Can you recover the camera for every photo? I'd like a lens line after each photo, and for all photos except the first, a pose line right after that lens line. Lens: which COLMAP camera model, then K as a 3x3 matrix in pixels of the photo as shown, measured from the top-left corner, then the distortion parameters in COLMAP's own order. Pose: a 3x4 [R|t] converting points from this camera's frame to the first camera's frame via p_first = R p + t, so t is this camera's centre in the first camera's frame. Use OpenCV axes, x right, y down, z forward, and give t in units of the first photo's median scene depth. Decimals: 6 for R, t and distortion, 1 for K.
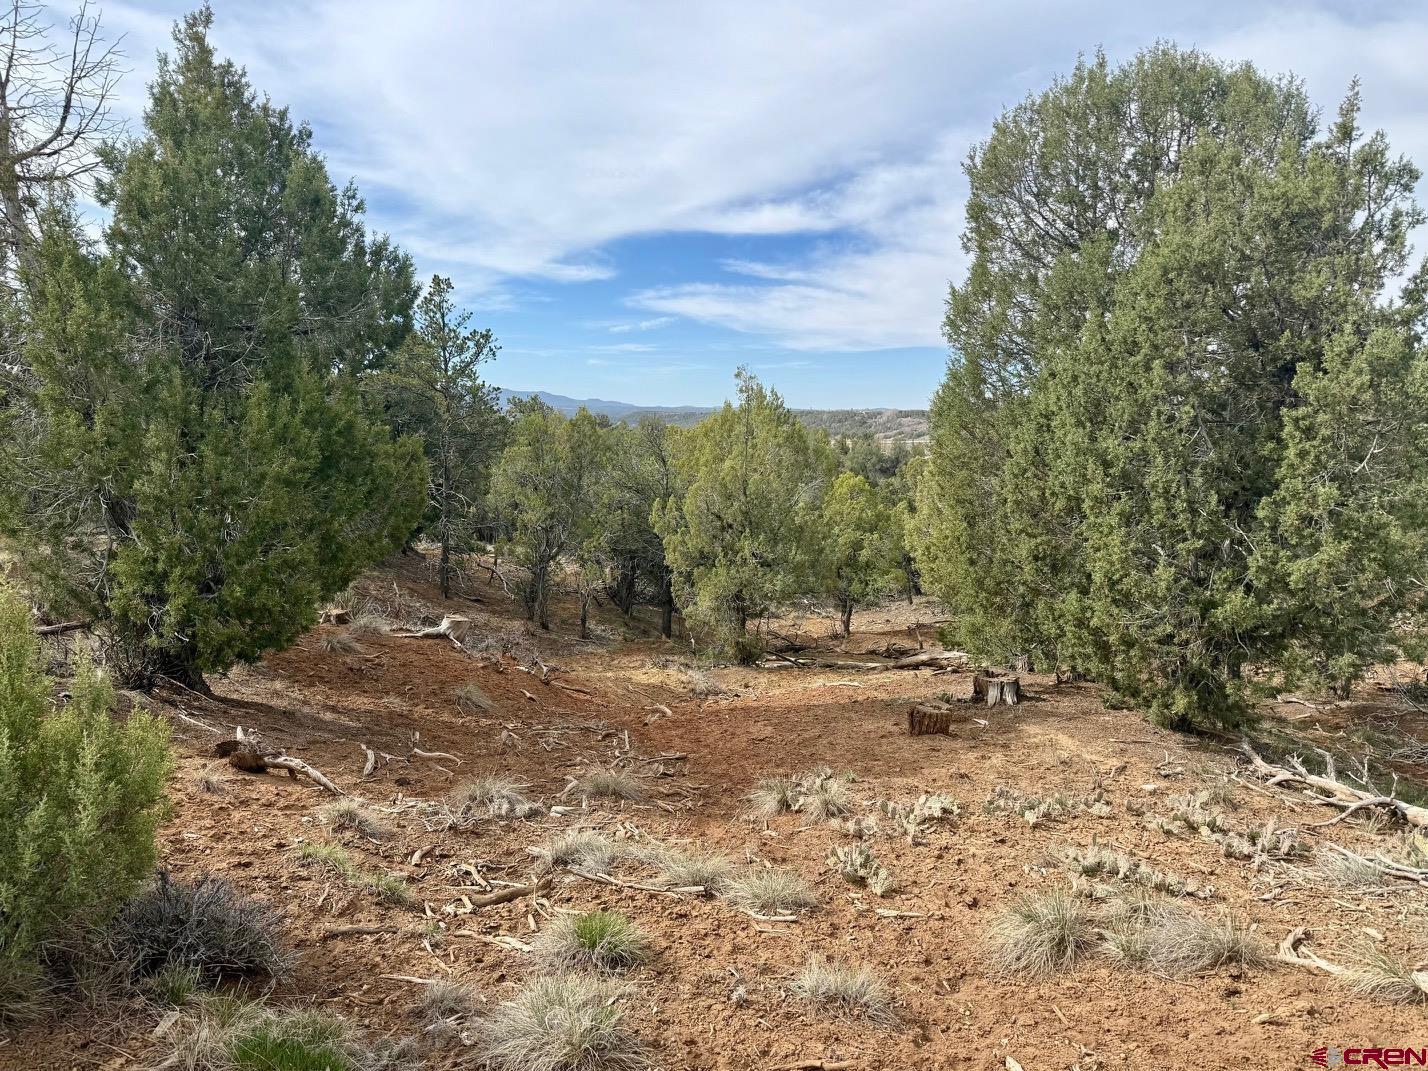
lens RADIAL K [[1016.7, 0, 714.0], [0, 1016.7, 535.5], [0, 0, 1]] dist [0.049978, -0.060895]
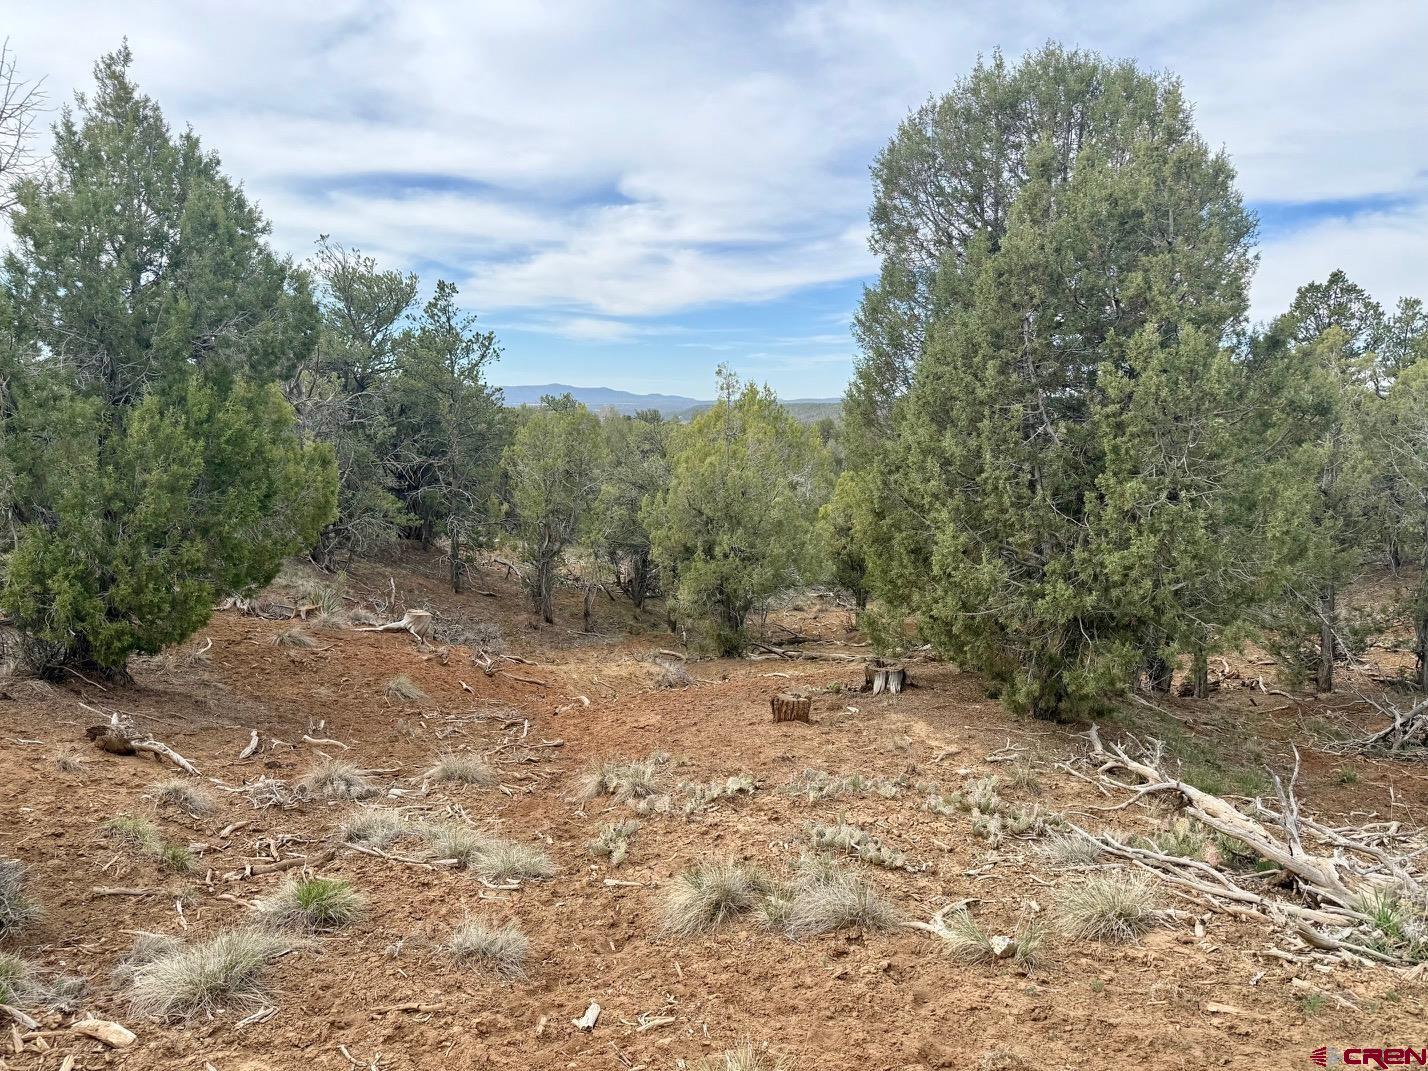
lens RADIAL K [[1016.7, 0, 714.0], [0, 1016.7, 535.5], [0, 0, 1]] dist [0.049978, -0.060895]
pose [[0.998009, -0.008908, -0.062433, 0.184261], [0.009335, 0.999935, 0.006561, -0.003521], [0.062370, -0.007131, 0.998028, -0.039479]]
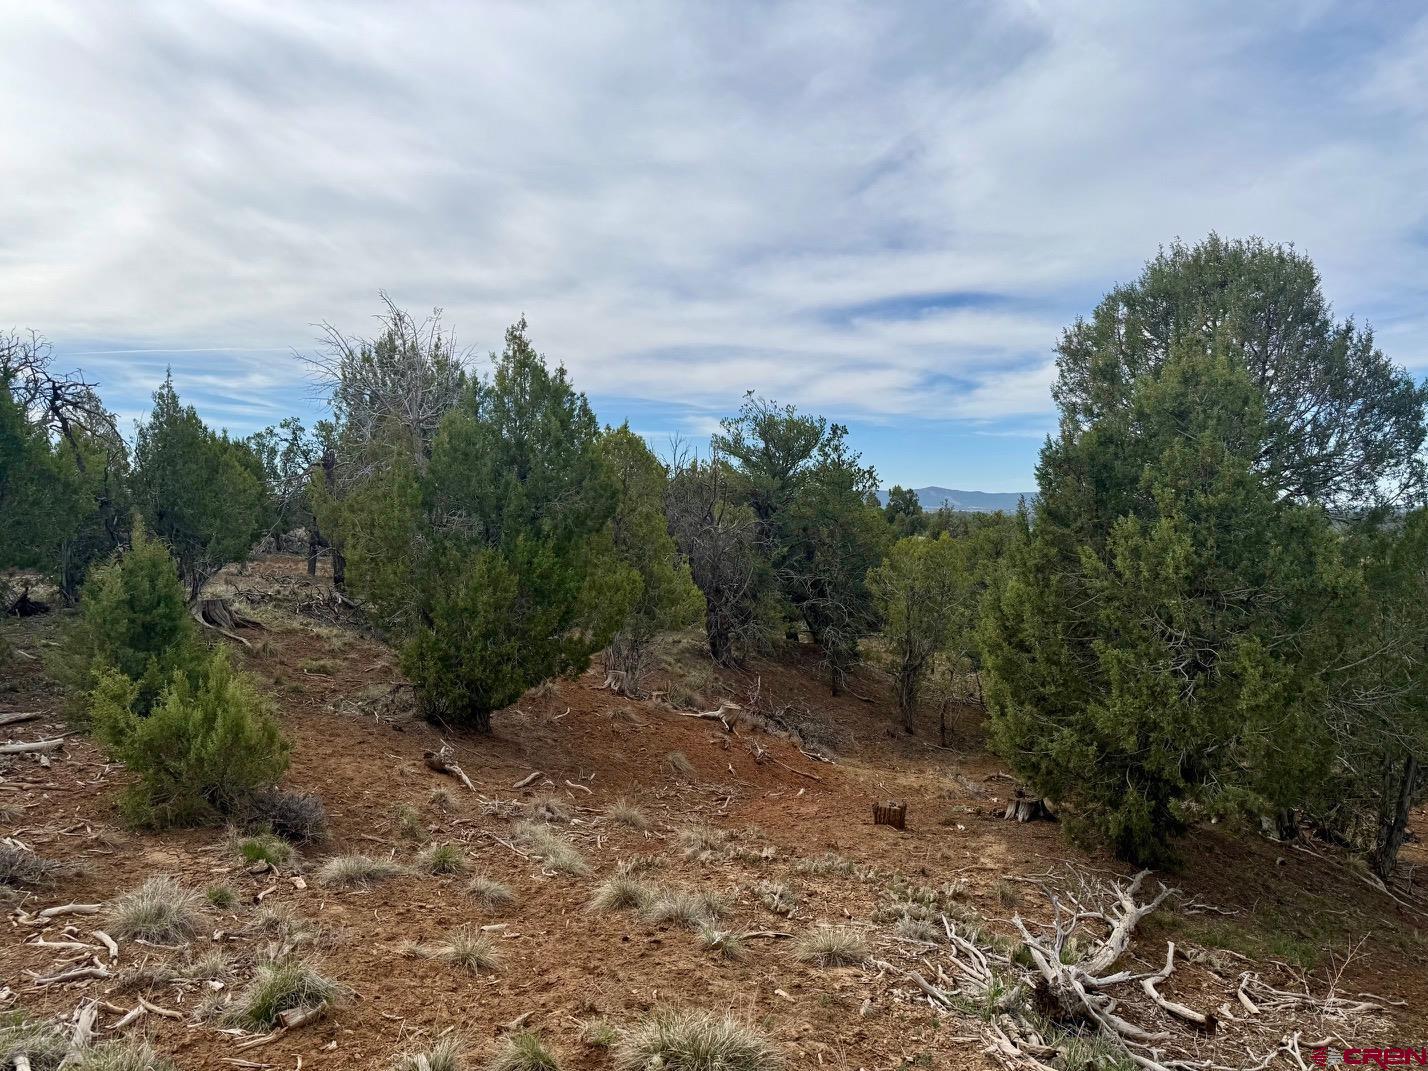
lens RADIAL K [[995.5, 0, 675.3], [0, 995.5, 539.2], [0, 0, 1]] dist [0.112011, -0.056139]
pose [[0.836462, 0.002431, -0.548019, 0.612743], [-0.055969, 0.995140, -0.081014, -0.037627], [0.545159, 0.098438, 0.832533, -0.193181]]
